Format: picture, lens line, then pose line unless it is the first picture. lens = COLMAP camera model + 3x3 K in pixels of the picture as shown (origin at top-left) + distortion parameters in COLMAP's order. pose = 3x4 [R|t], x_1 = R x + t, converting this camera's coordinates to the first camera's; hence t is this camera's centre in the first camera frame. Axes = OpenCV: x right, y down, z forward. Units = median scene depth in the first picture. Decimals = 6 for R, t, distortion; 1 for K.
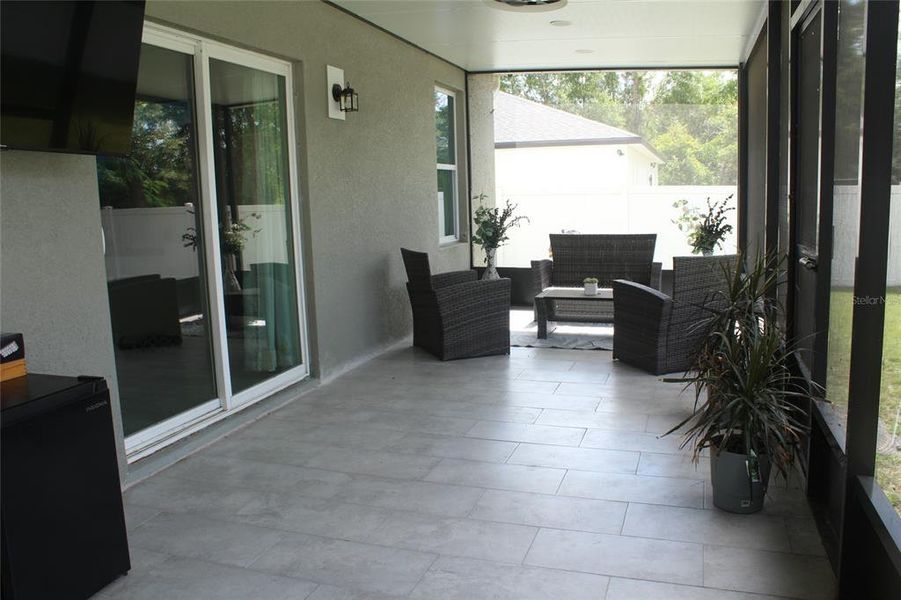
lens RADIAL K [[740.8, 0, 450.5], [0, 740.8, 300.0], [0, 0, 1]] dist [-0.164430, 0.128967]
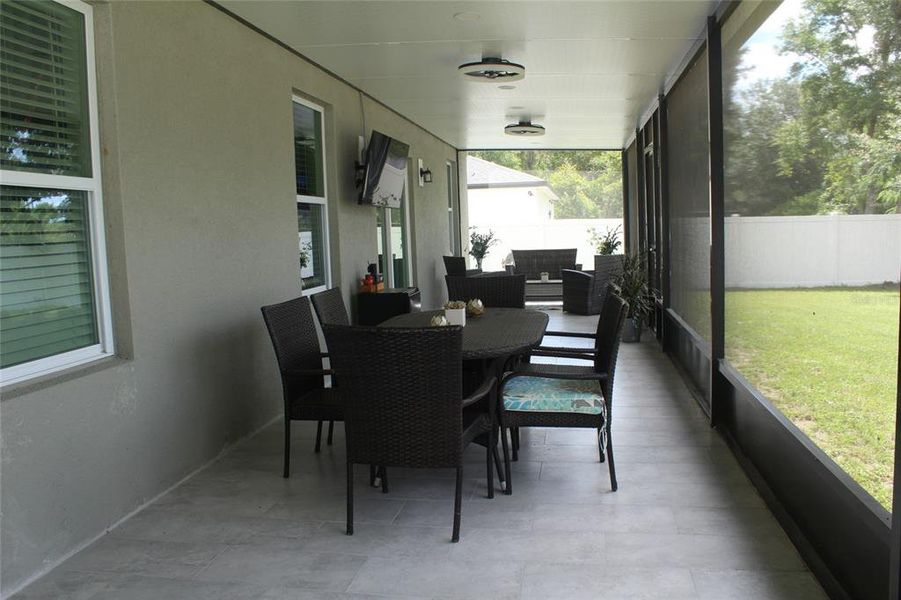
lens RADIAL K [[740.8, 0, 450.5], [0, 740.8, 300.0], [0, 0, 1]] dist [-0.164430, 0.128967]
pose [[0.989024, -0.020996, 0.146257, -0.259050], [0.027789, 0.998620, -0.044554, 0.096417], [-0.145120, 0.048129, 0.988243, -0.631845]]
